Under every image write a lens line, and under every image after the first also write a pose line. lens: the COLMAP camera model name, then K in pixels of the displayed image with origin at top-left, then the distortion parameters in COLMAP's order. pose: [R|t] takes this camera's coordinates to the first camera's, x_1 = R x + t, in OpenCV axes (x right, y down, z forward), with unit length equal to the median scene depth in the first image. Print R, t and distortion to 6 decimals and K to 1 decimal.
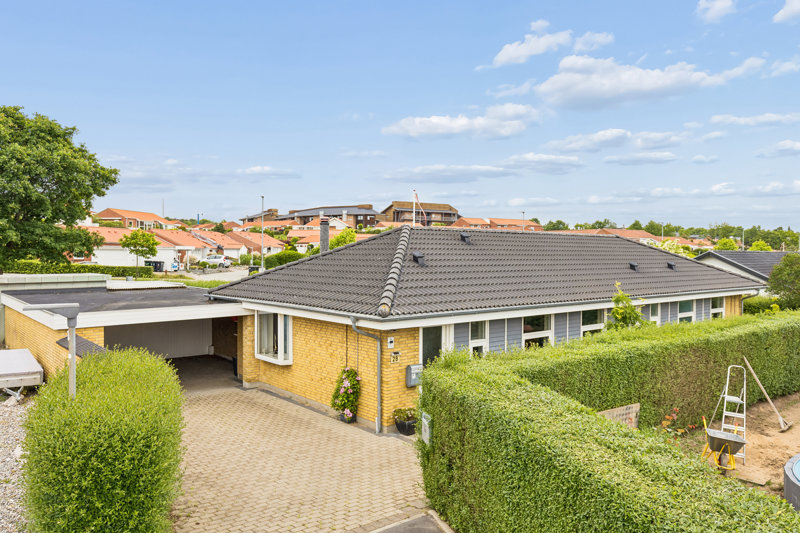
lens RADIAL K [[625.5, 0, 398.5], [0, 625.5, 265.2], [0, 0, 1]] dist [-0.004450, 0.006651]
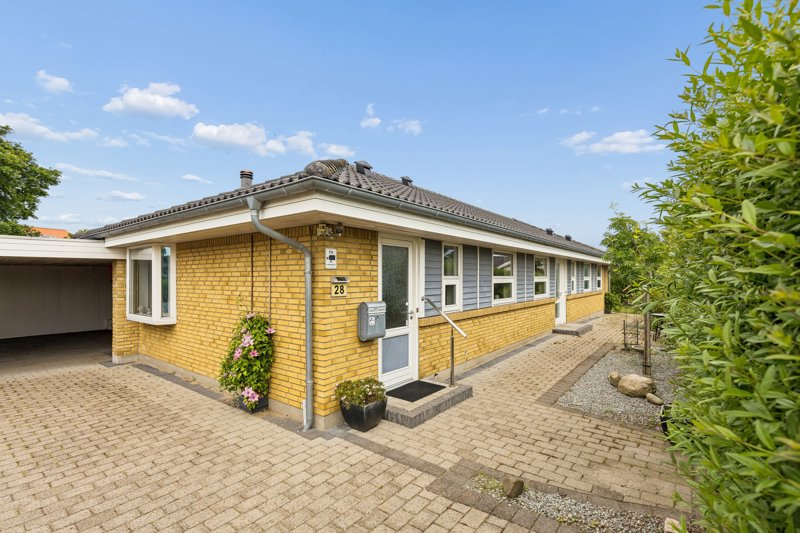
lens RADIAL K [[371.2, 0, 410.1], [0, 371.2, 278.8], [0, 0, 1]] dist [-0.003514, 0.000071]
pose [[0.972936, -0.003688, 0.231043, -0.019234], [0.009507, 0.999665, -0.024081, 0.144049], [-0.230877, 0.025626, 0.972645, 0.649093]]
